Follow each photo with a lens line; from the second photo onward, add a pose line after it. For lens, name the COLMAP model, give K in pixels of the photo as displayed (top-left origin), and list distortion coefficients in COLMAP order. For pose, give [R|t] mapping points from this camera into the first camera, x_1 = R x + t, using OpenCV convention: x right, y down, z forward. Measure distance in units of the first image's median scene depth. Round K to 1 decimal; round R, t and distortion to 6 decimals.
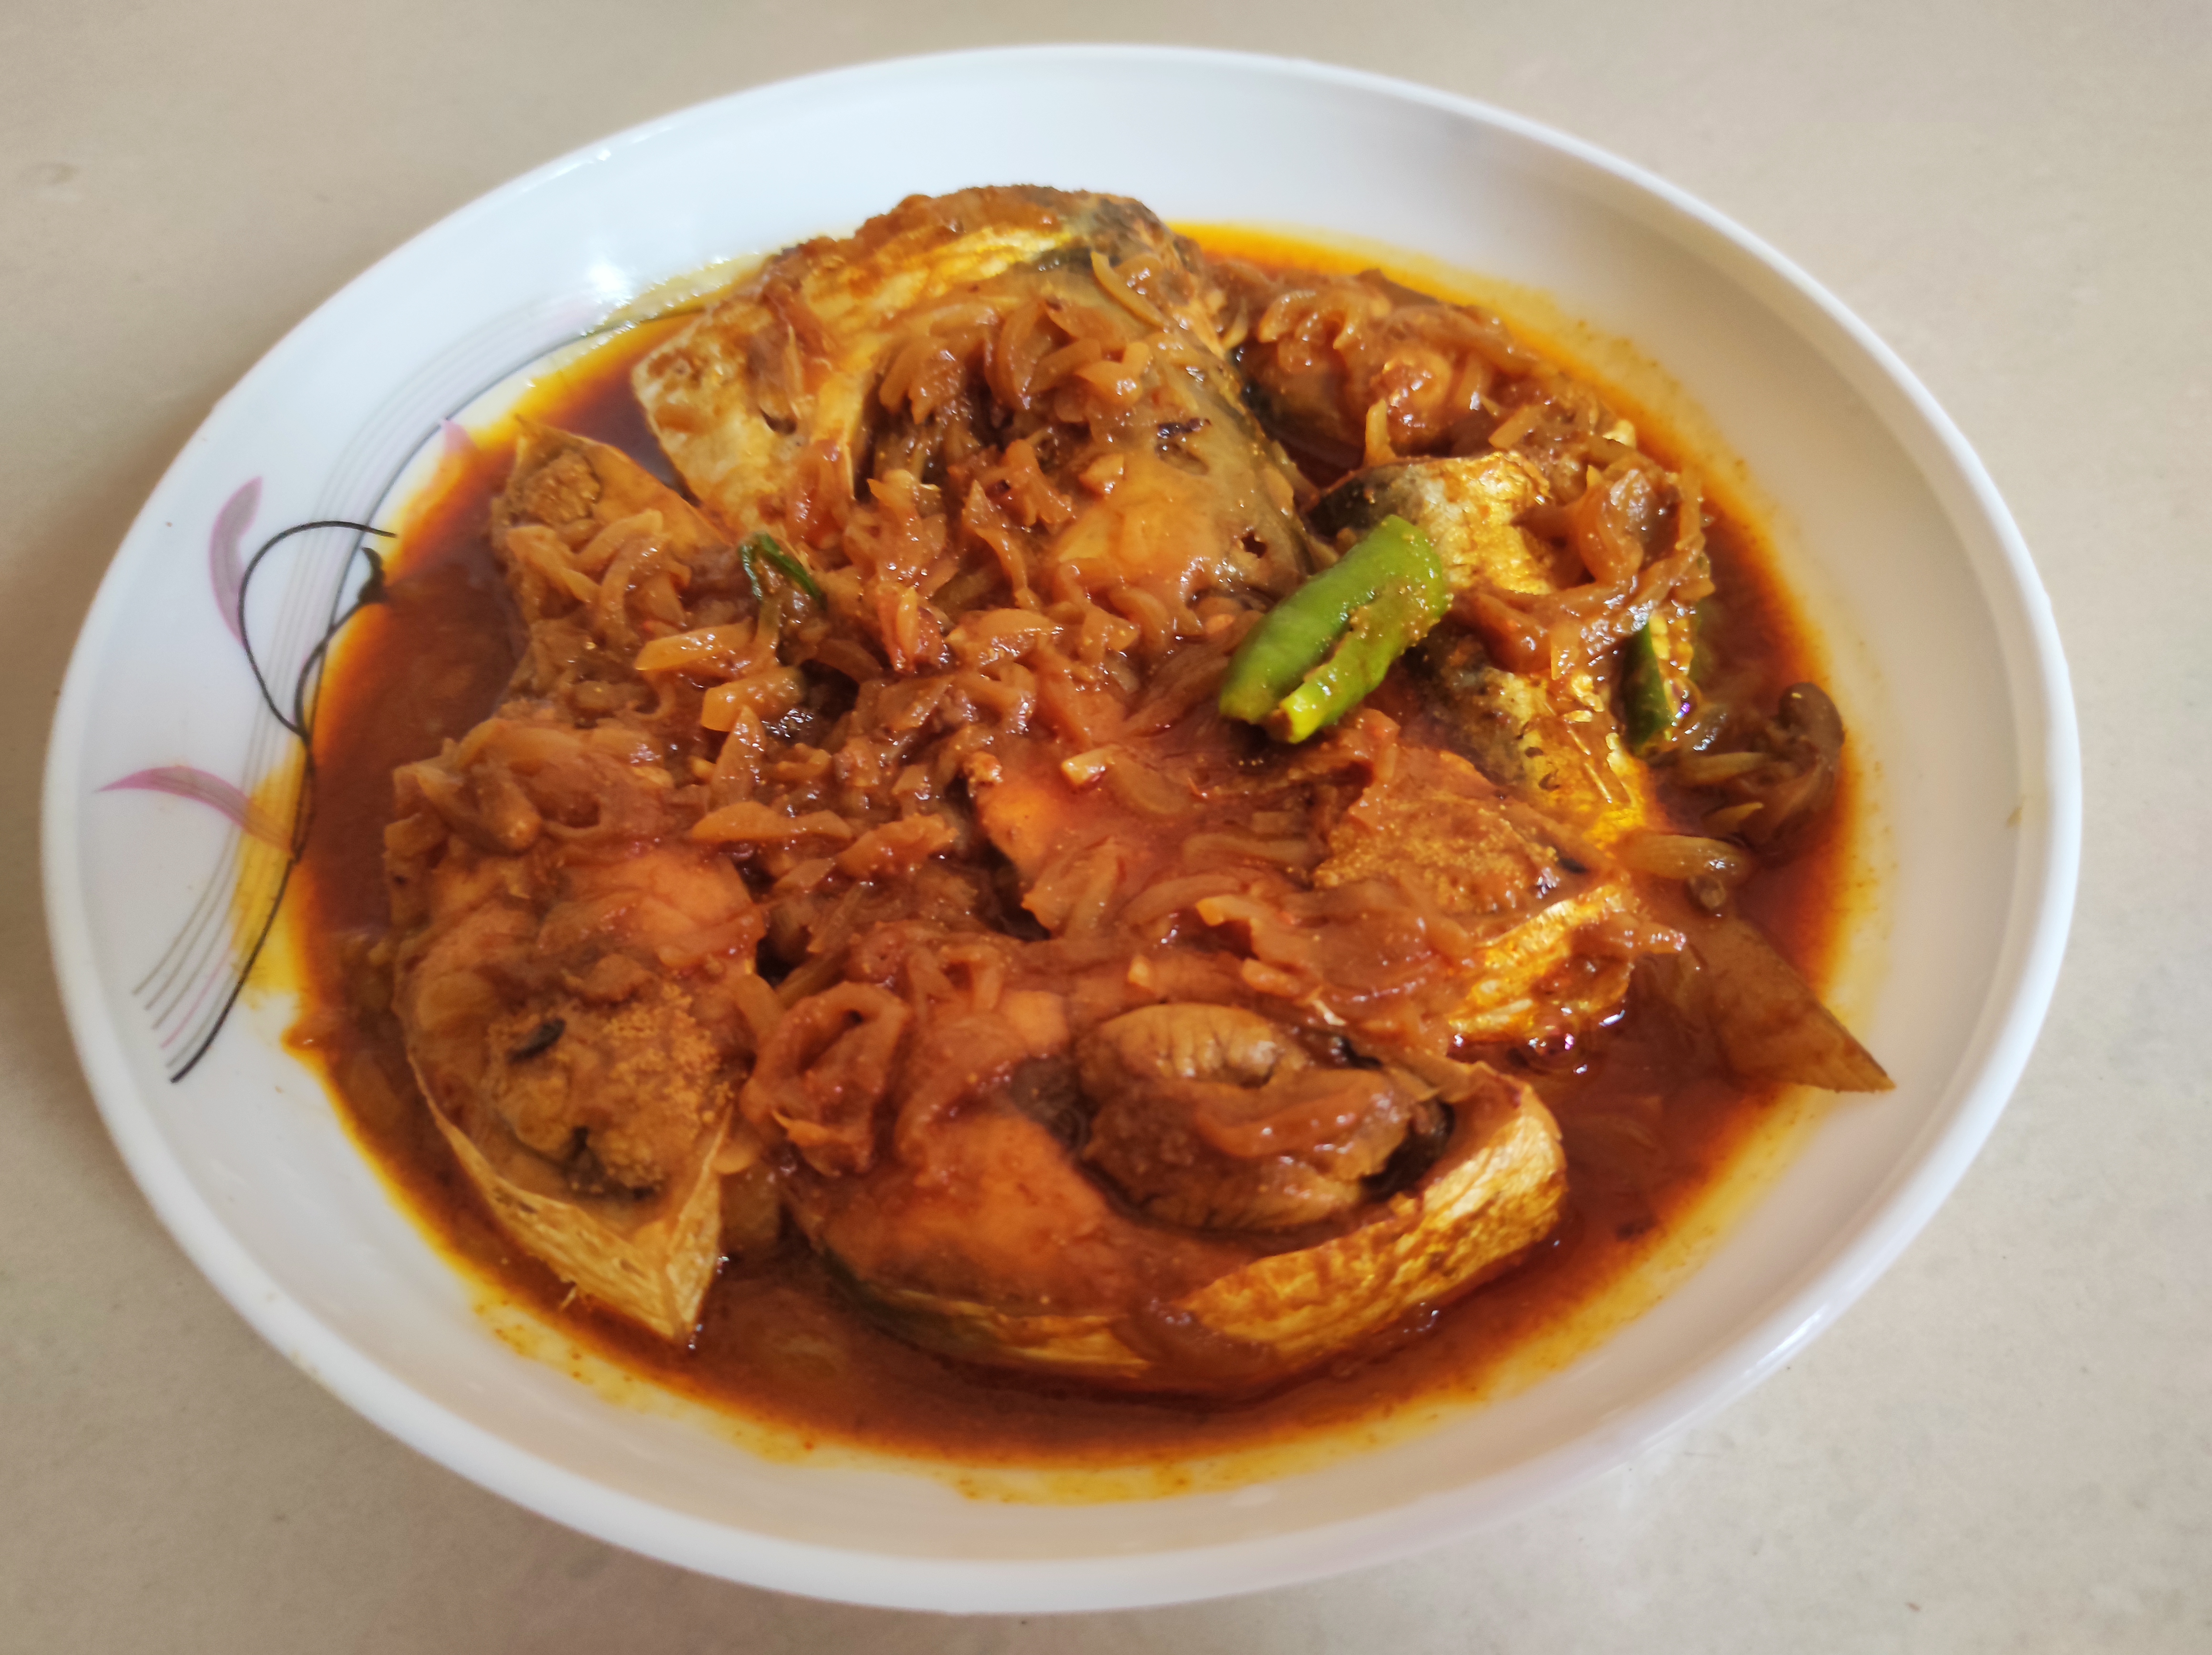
lens RADIAL K [[1682.1, 0, 1101.0], [0, 1682.1, 823.3], [0, 0, 1]] dist [-0.010867, -0.002123]
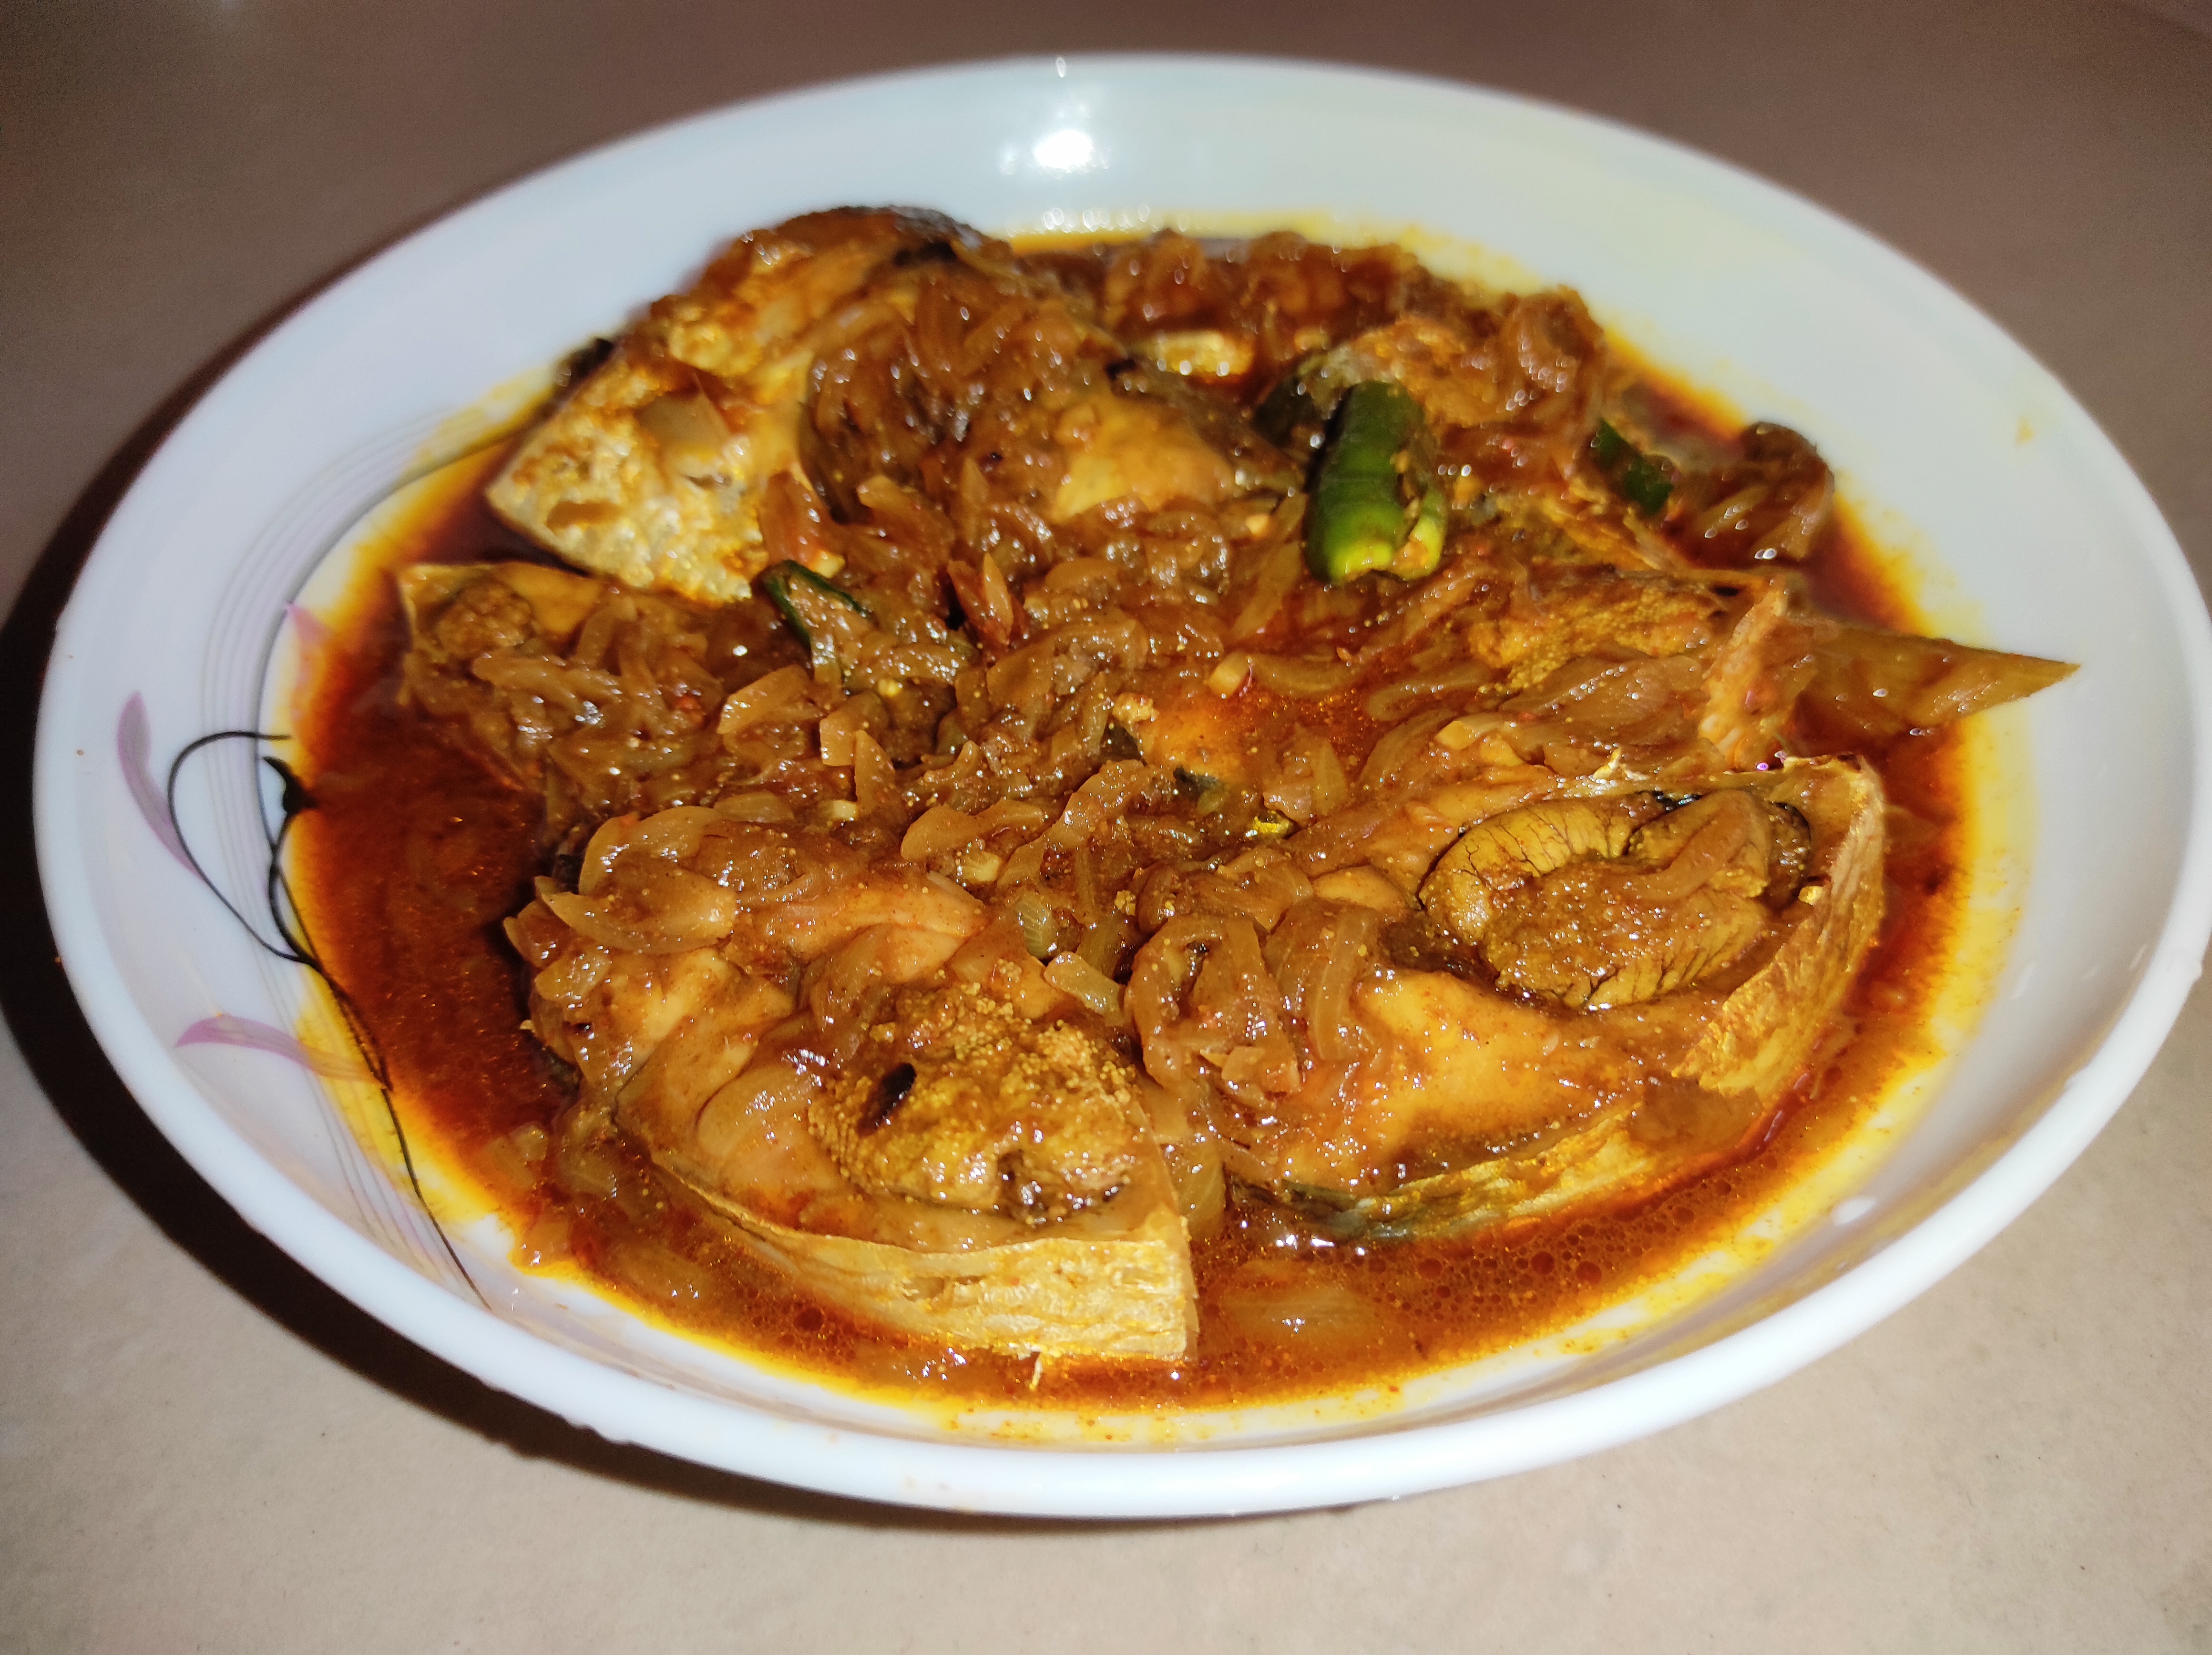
lens RADIAL K [[1695.2, 0, 1098.5], [0, 1695.2, 825.5], [0, 0, 1]] dist [-0.014229, -0.005347]
pose [[0.896059, -0.323106, 0.304436, -0.392725], [0.359212, 0.930661, -0.069548, 0.085416], [-0.260855, 0.171676, 0.949990, 0.127650]]
